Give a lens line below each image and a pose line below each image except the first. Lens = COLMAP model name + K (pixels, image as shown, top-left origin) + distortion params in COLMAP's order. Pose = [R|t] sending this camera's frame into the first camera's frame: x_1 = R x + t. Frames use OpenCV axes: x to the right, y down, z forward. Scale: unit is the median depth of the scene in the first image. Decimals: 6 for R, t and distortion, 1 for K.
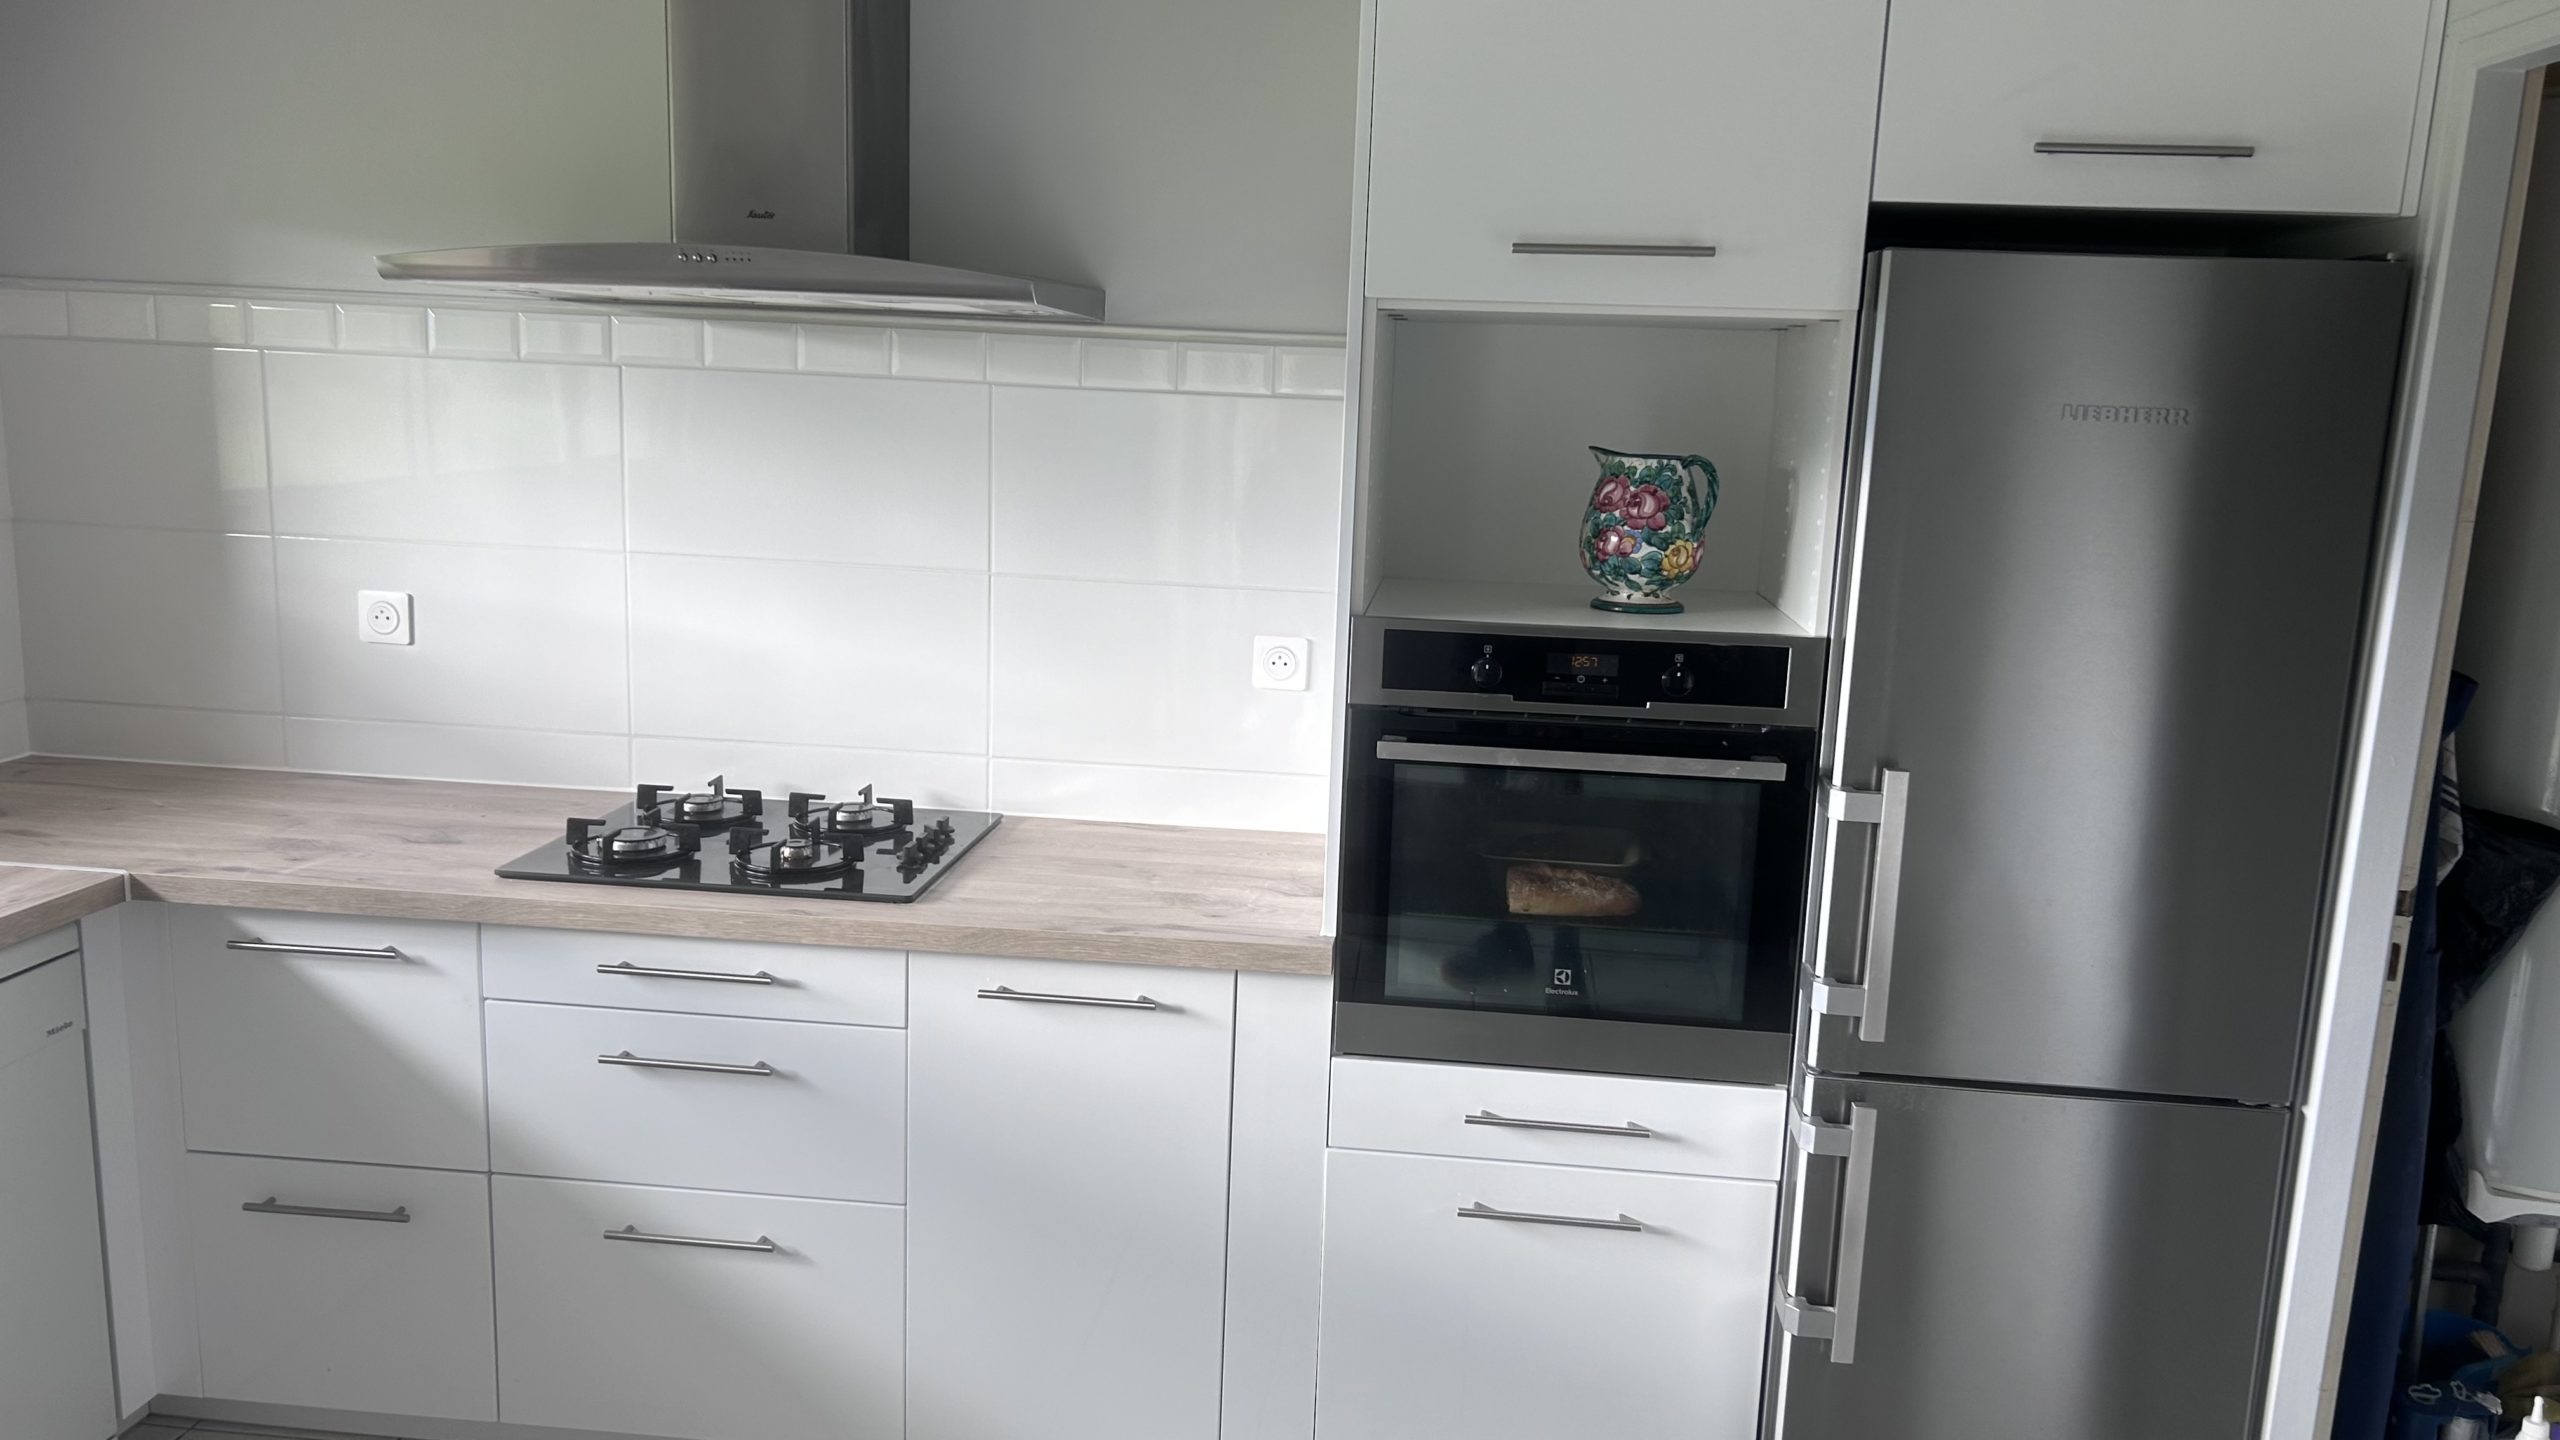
lens RADIAL K [[1921.9, 0, 1294.3], [0, 1921.9, 749.8], [0, 0, 1]] dist [0.054493, -0.052255]
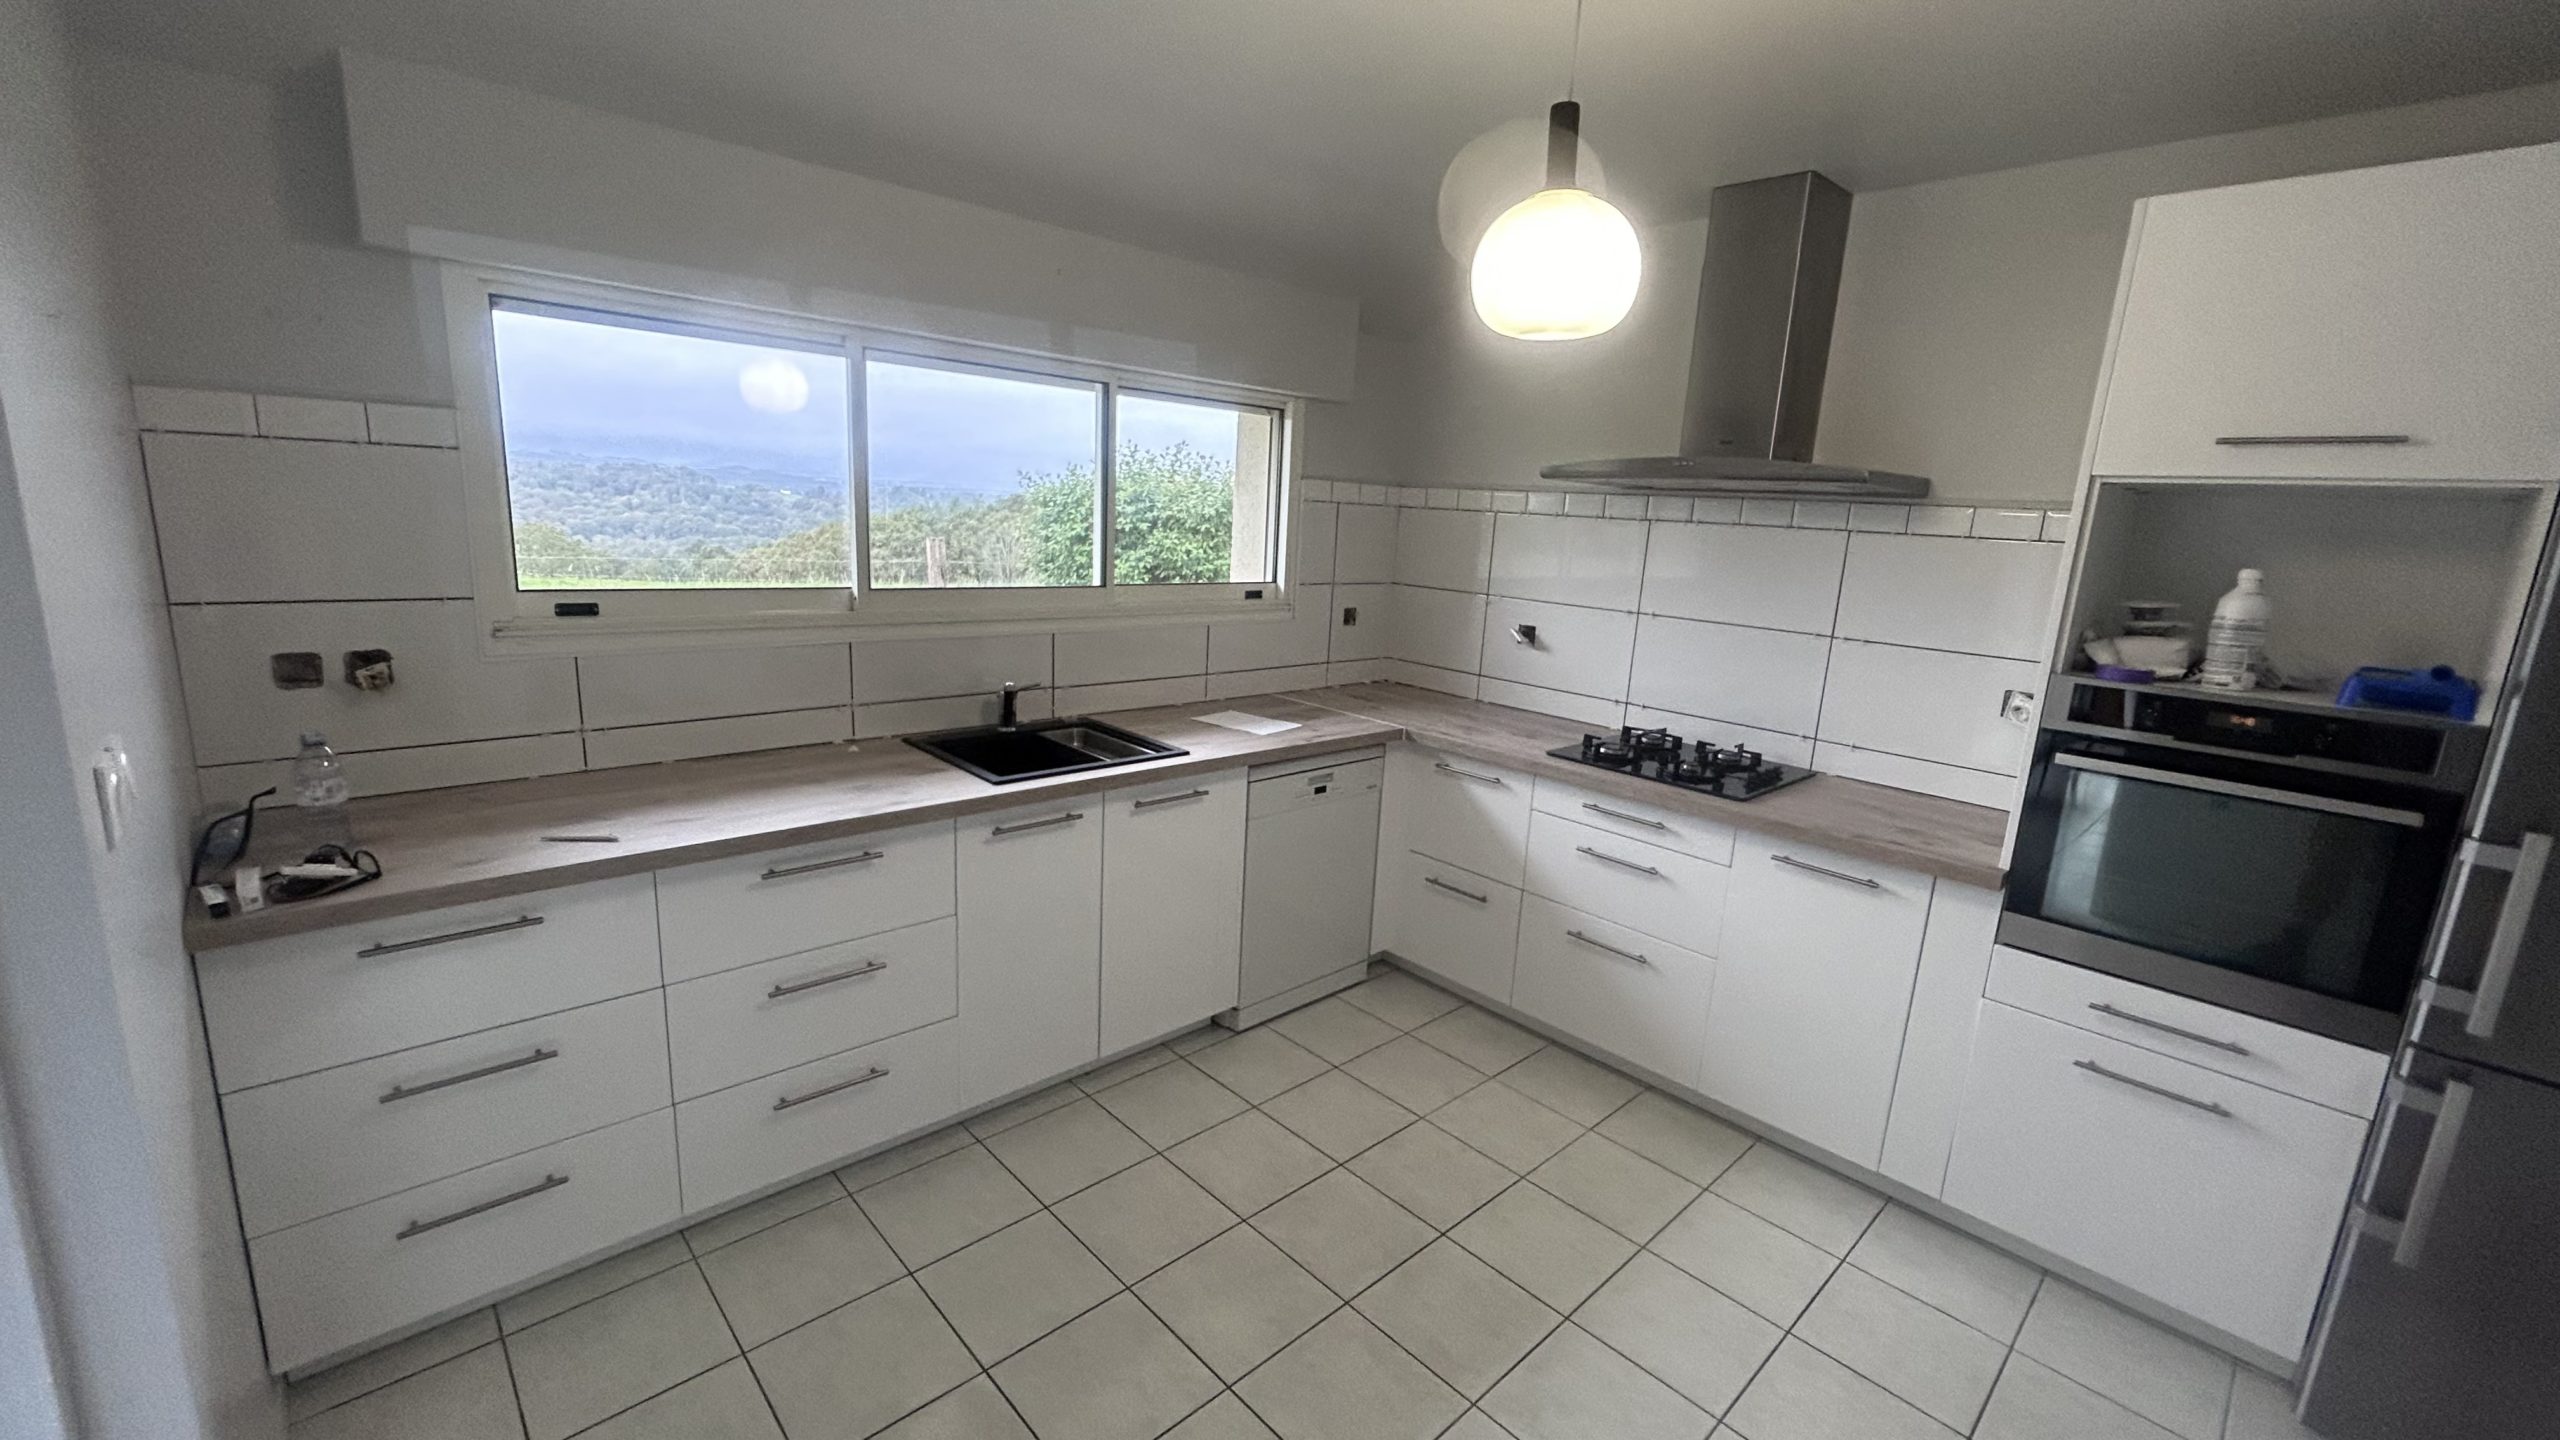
lens RADIAL K [[1025.7, 0, 1285.9], [0, 1025.7, 719.9], [0, 0, 1]] dist [0.000051, 0.000165]
pose [[0.756437, 0.136203, -0.639728, 0.092435], [-0.150455, 0.988084, 0.032468, 0.034453], [0.636527, 0.071691, 0.767916, -0.058848]]
